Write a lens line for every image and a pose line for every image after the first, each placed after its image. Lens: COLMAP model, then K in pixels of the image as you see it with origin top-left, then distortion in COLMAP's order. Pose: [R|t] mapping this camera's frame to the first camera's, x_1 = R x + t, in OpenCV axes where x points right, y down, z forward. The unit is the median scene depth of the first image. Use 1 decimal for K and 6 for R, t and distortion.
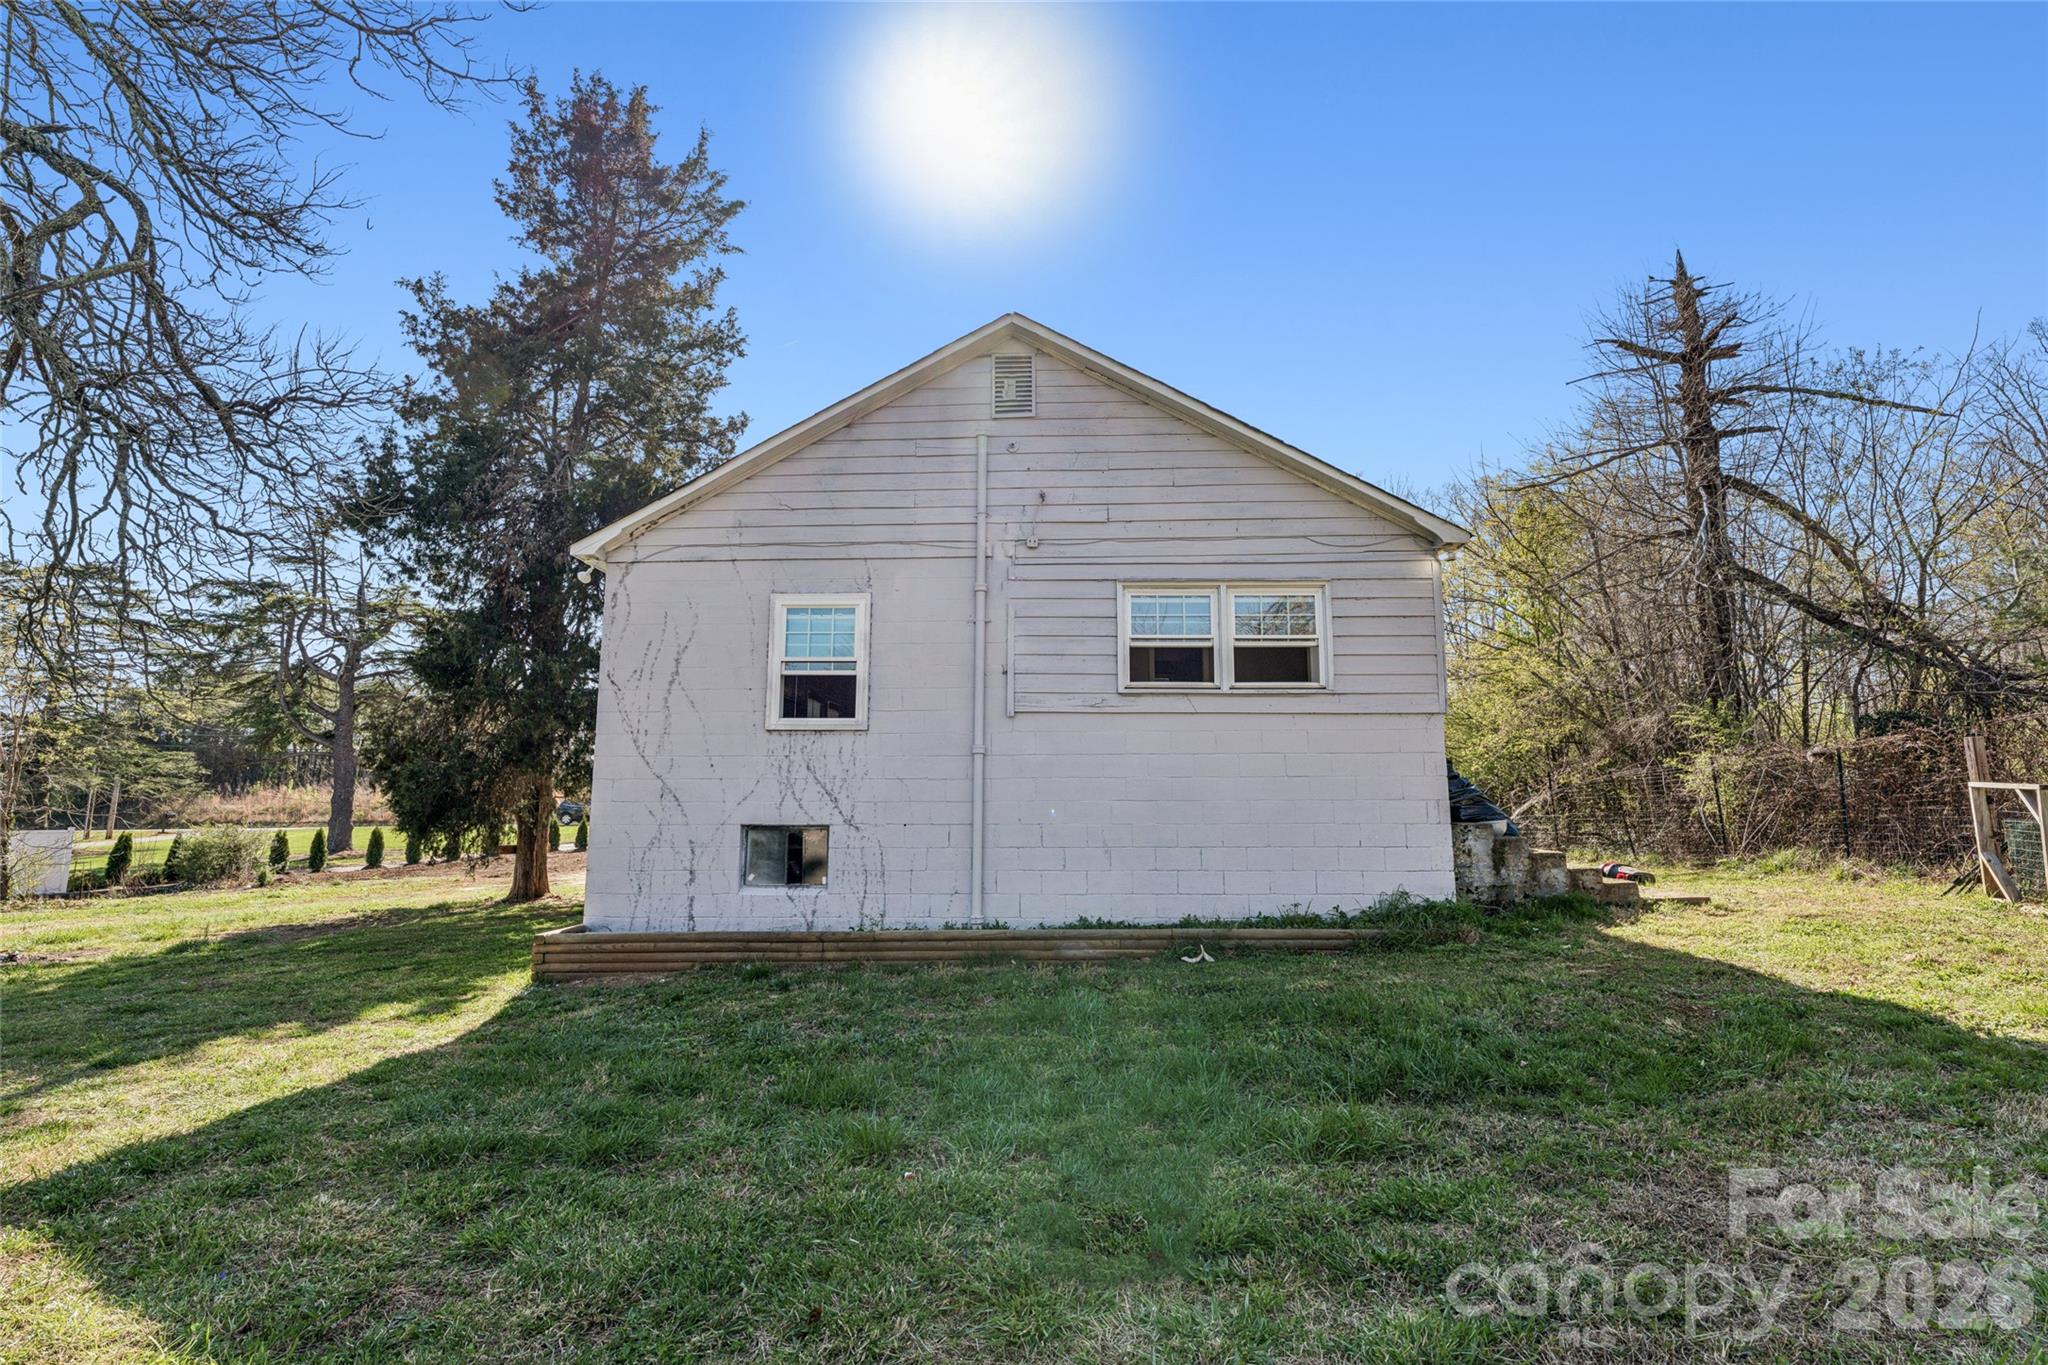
lens RADIAL K [[931.9, 0, 1020.8], [0, 931.9, 676.4], [0, 0, 1]] dist [-0.005107, 0.001339]
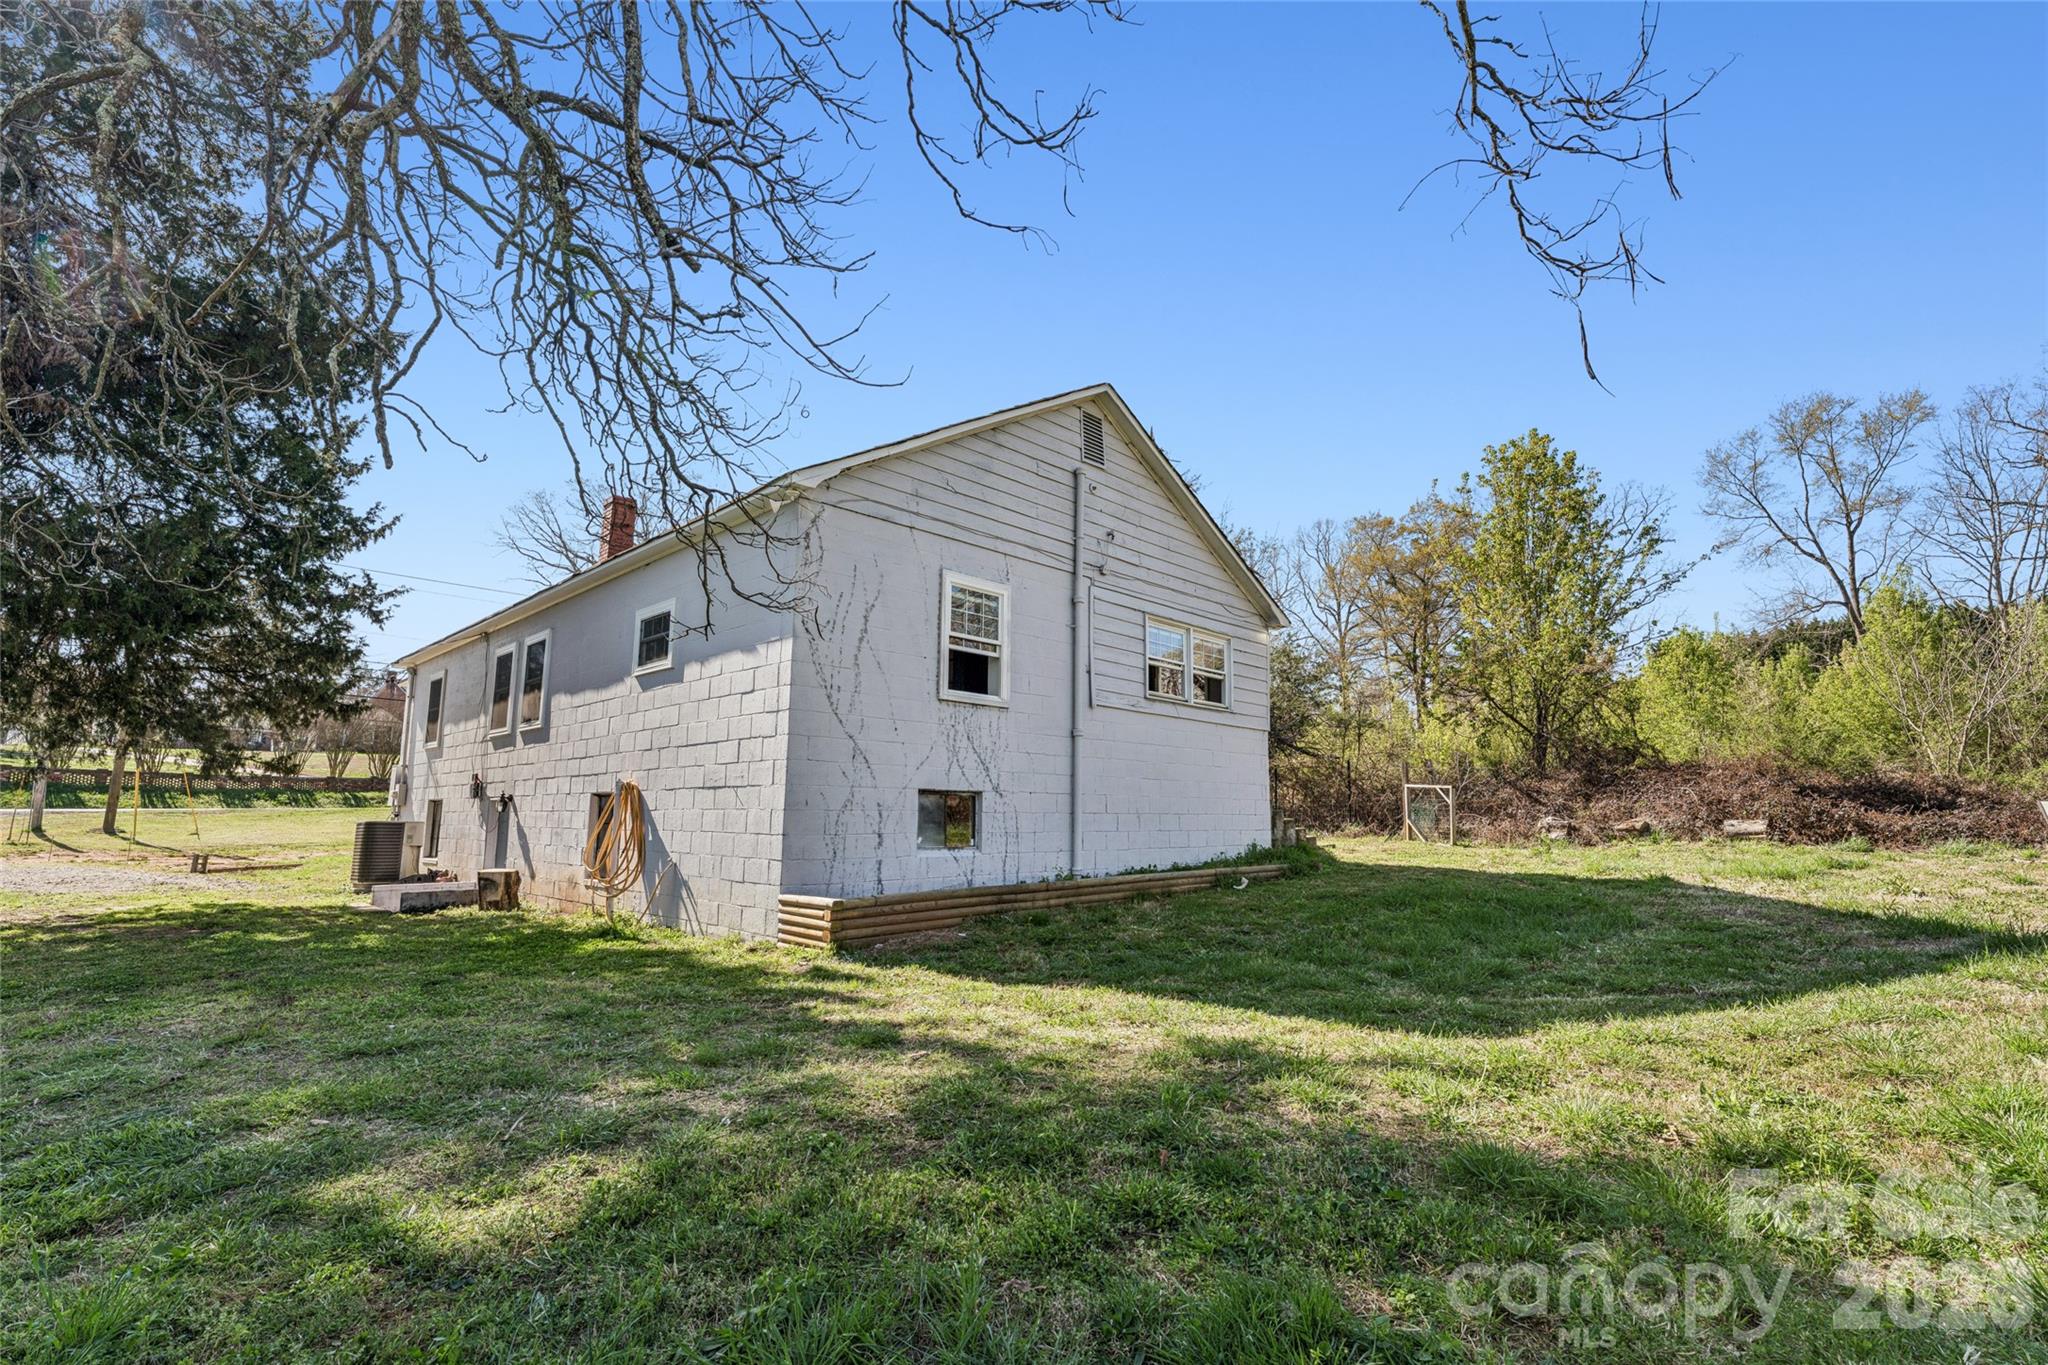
lens RADIAL K [[931.9, 0, 1018.6], [0, 931.9, 691.0], [0, 0, 1]] dist [-0.005107, 0.001339]
pose [[0.677748, 0.103611, 0.727958, -0.972096], [-0.116712, 0.992630, -0.032621, 0.071879], [-0.725972, -0.062852, 0.684846, 0.222787]]
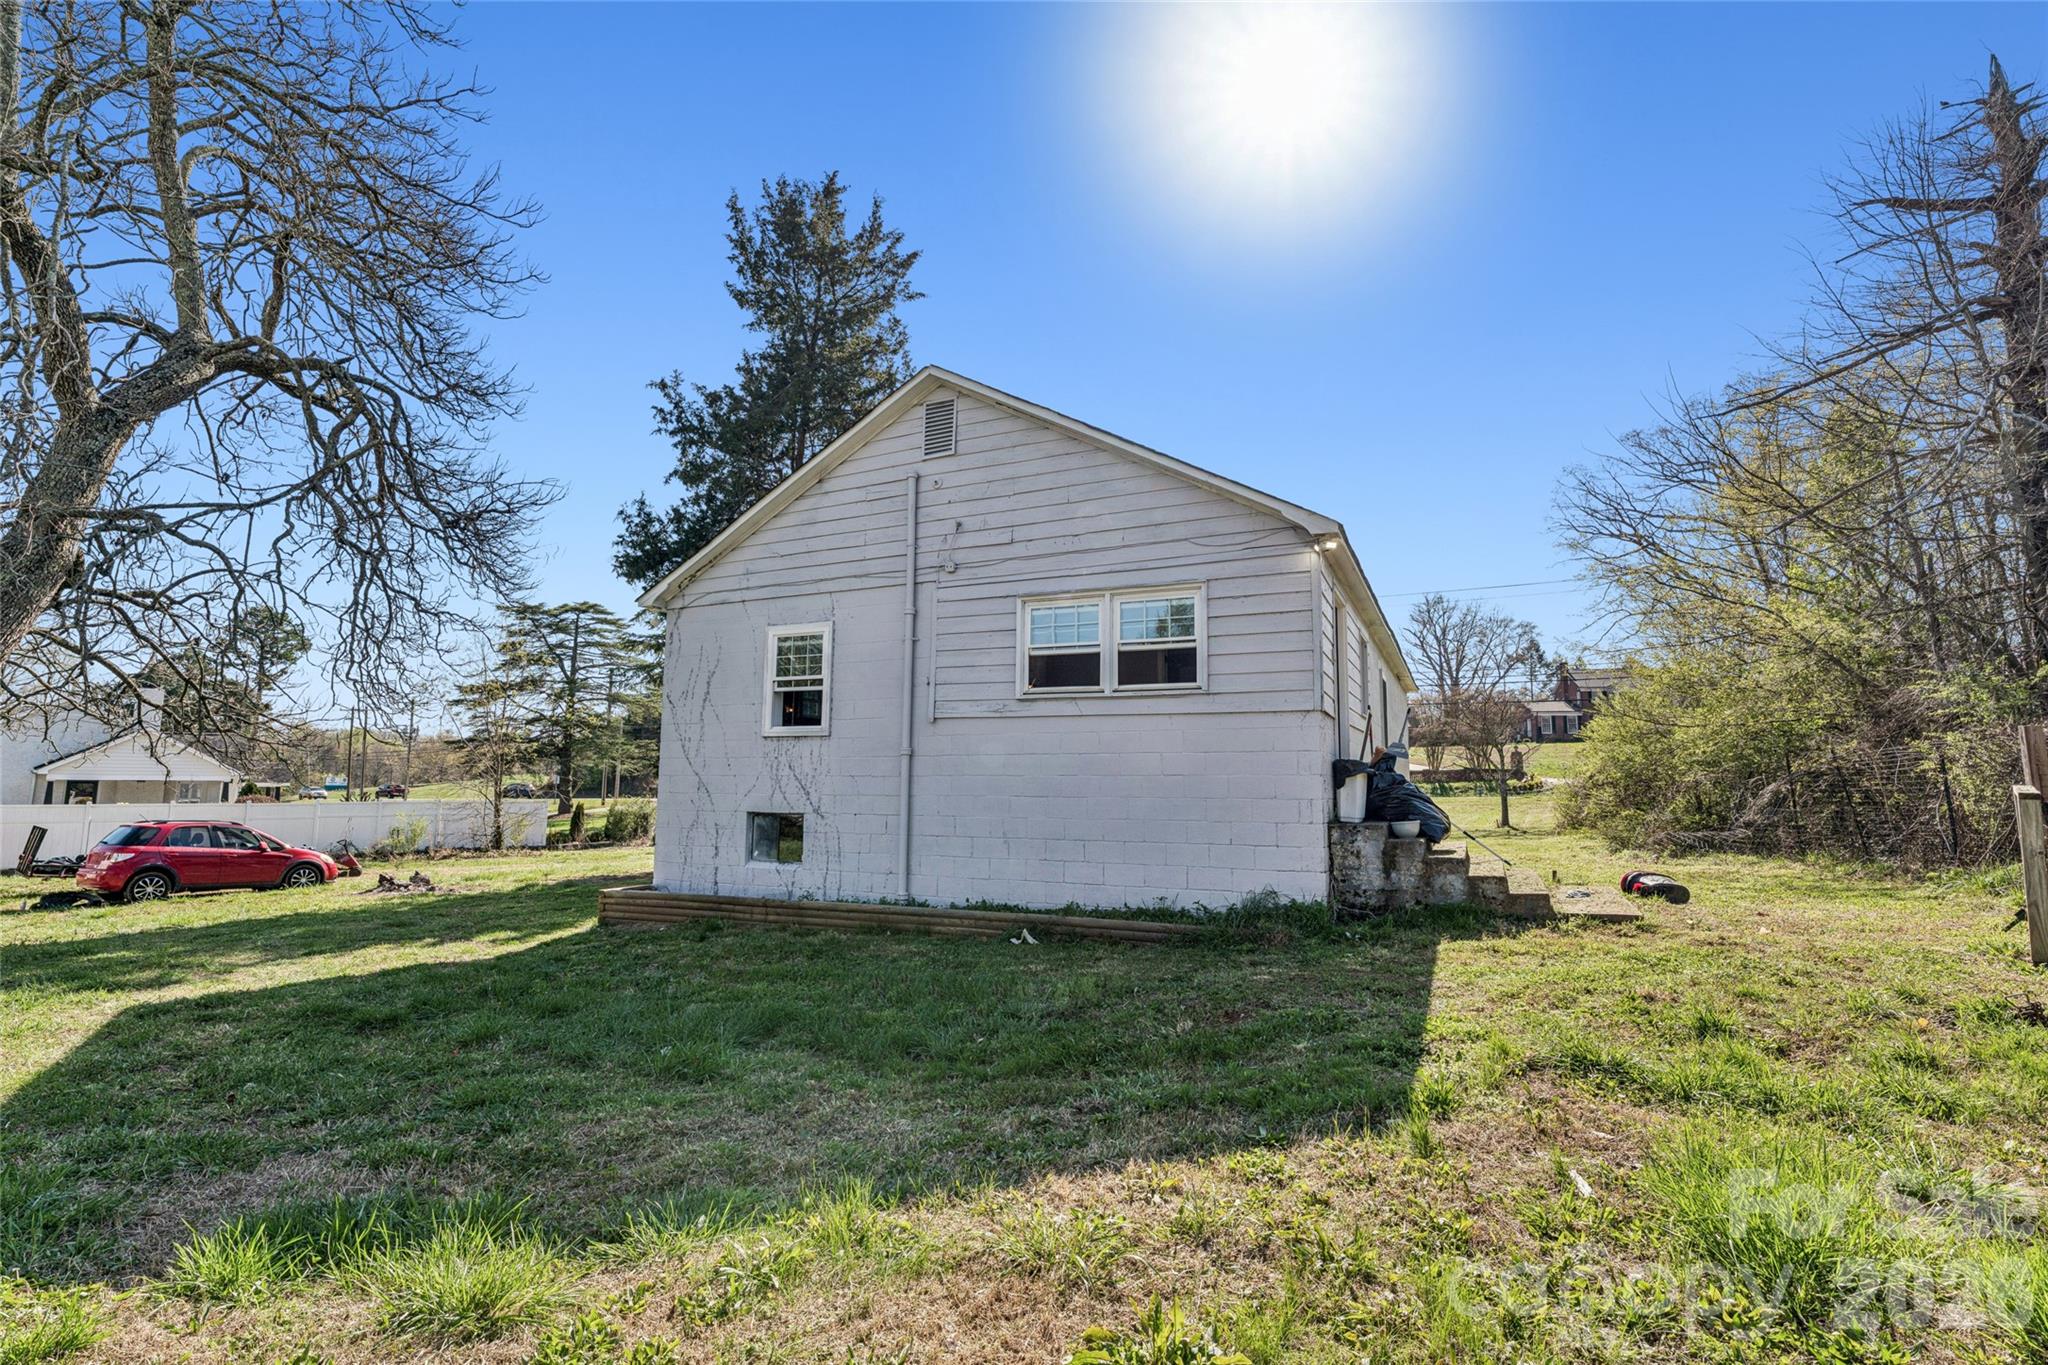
lens RADIAL K [[931.9, 0, 1018.4], [0, 931.9, 677.6], [0, 0, 1]] dist [-0.005107, 0.001339]
pose [[0.920050, -0.038951, -0.389861, 0.533071], [0.050076, 0.998576, 0.018408, -0.027503], [0.388589, -0.036459, 0.920690, -0.014504]]
